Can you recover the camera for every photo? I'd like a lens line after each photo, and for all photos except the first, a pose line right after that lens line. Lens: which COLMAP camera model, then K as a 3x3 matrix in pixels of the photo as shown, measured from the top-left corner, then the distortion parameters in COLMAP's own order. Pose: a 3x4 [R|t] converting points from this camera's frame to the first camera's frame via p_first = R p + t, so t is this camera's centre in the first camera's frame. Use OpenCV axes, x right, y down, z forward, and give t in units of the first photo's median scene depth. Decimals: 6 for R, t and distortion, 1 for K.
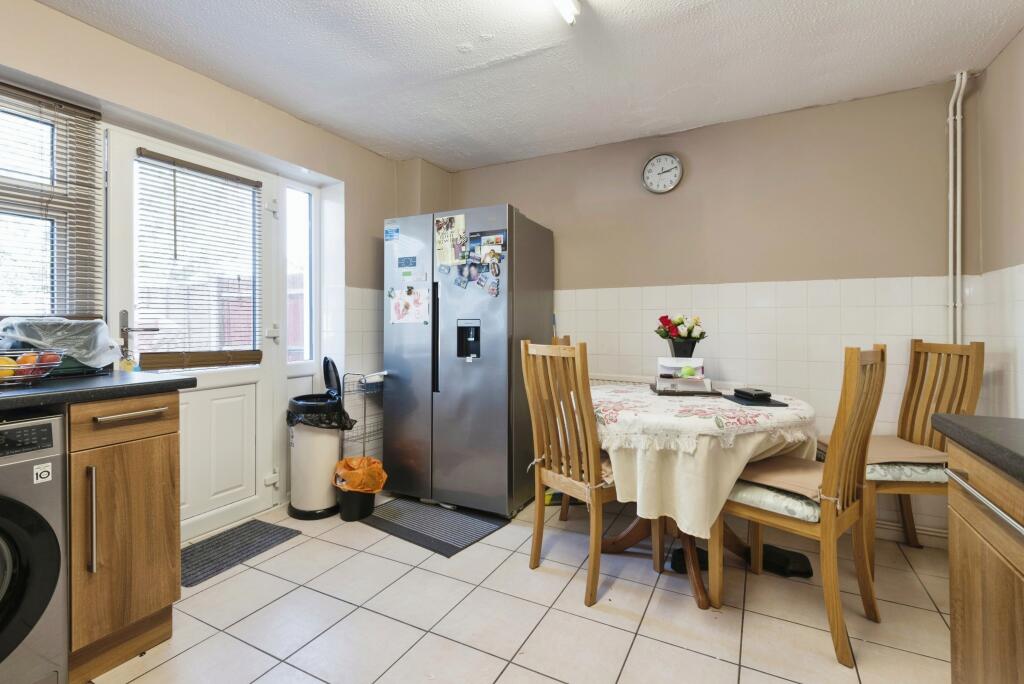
lens RADIAL K [[475.3, 0, 512.6], [0, 475.3, 321.9], [0, 0, 1]] dist [0.000360, 0.000027]
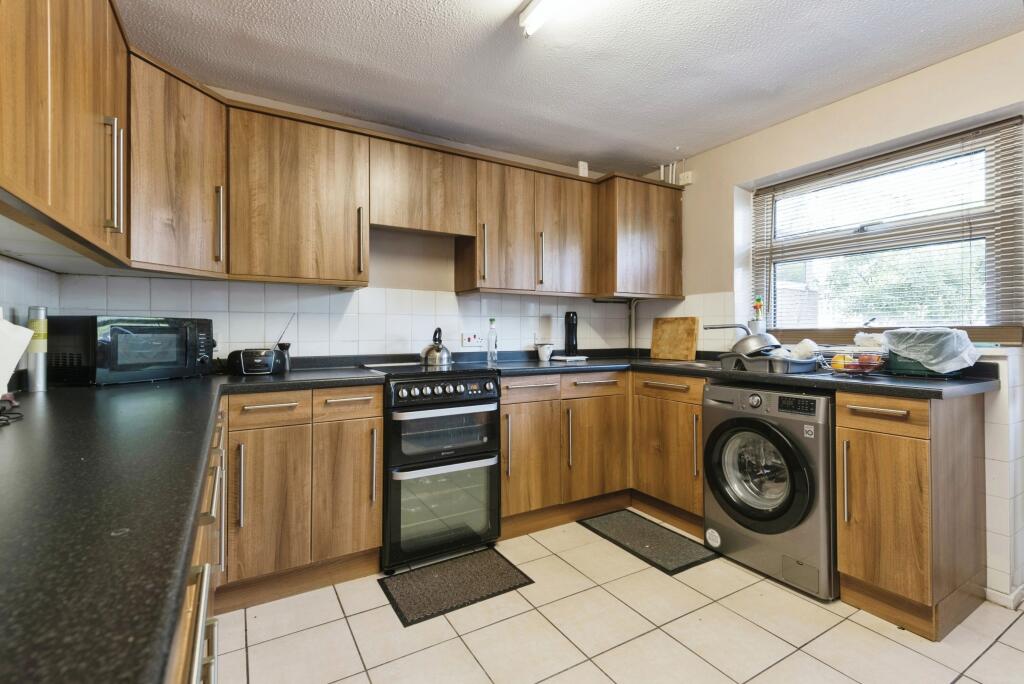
lens RADIAL K [[464.2, 0, 512.0], [0, 464.2, 342.0], [0, 0, 1]] dist [0.000026, -0.000059]
pose [[-0.528899, 0.020727, -0.848432, 0.605415], [0.001419, 0.999722, 0.023538, -0.002686], [0.848684, 0.011245, -0.528781, 0.772268]]
